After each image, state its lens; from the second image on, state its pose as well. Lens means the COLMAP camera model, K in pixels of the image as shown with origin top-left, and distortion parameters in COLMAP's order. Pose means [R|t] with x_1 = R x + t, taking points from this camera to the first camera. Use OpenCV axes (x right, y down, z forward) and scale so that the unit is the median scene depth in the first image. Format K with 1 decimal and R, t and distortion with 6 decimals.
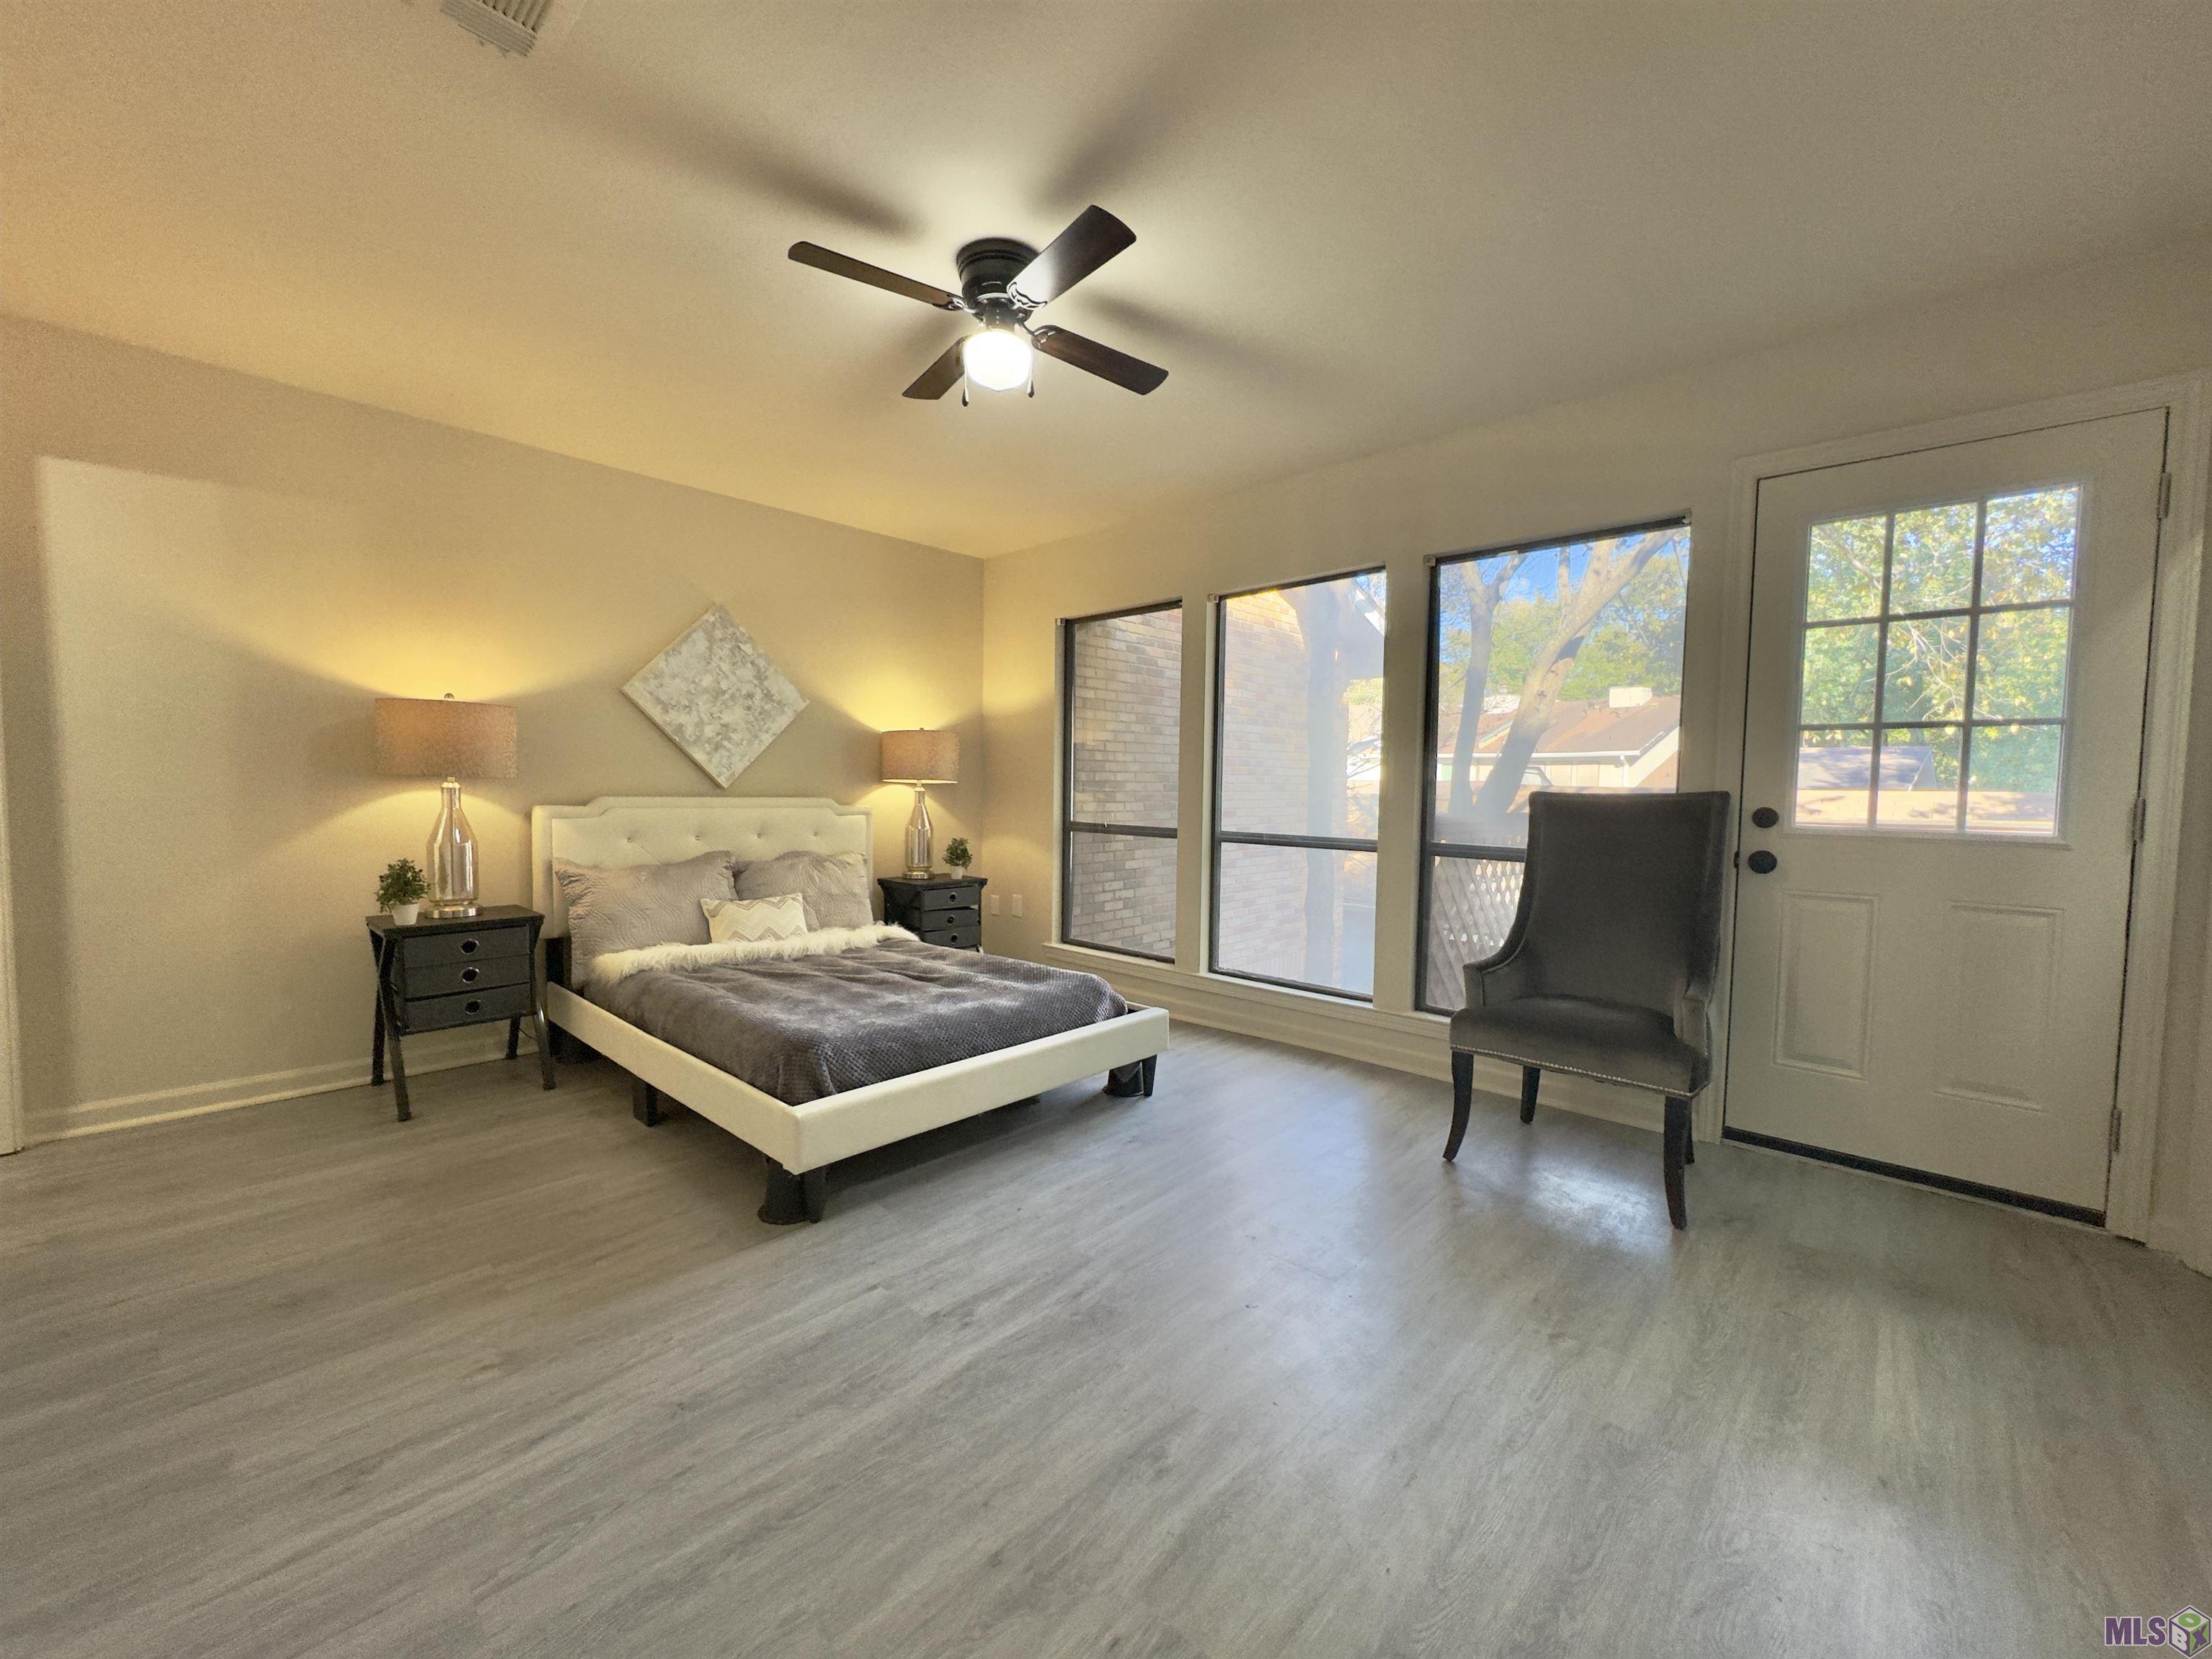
lens RADIAL K [[886.6, 0, 1111.3], [0, 886.6, 830.8], [0, 0, 1]] dist [-0.006590, 0.001226]
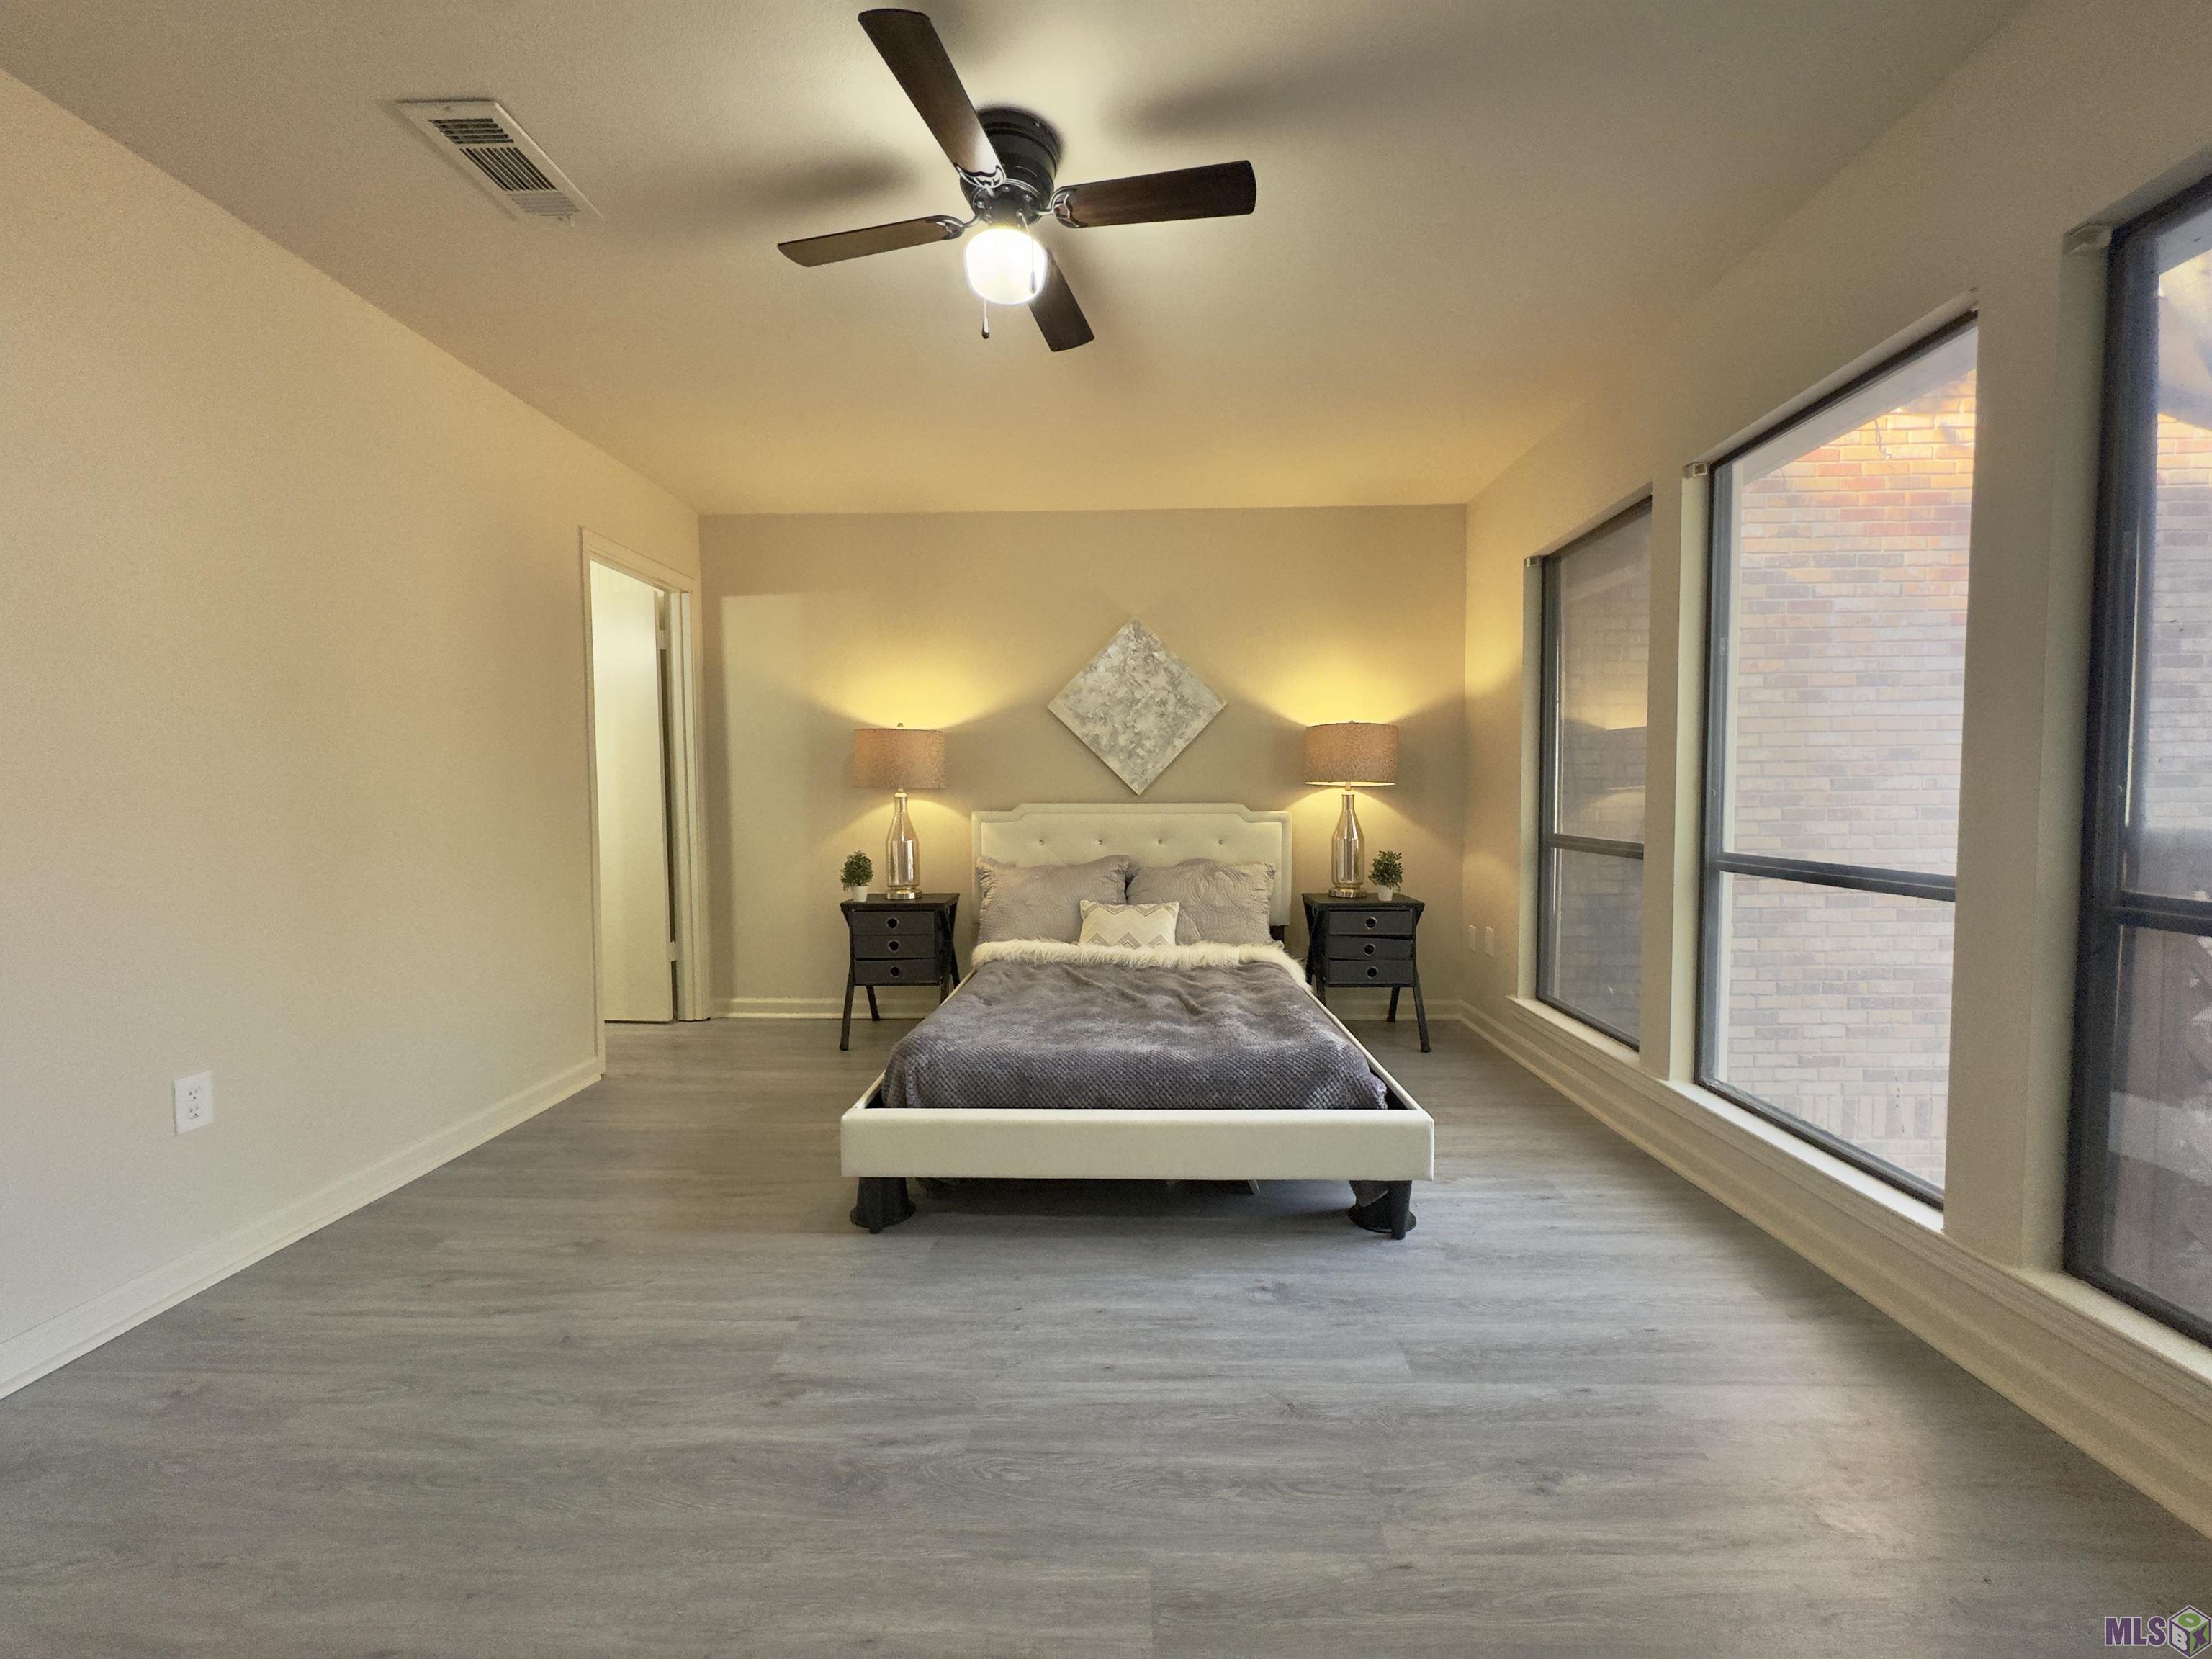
lens RADIAL K [[883.9, 0, 1108.5], [0, 883.9, 824.3], [0, 0, 1]] dist [-0.000857, 0.000109]
pose [[0.652276, 0.007755, -0.757942, 0.357934], [-0.023615, 0.999670, -0.010095, -0.002952], [0.757614, 0.024483, 0.652244, 0.344315]]
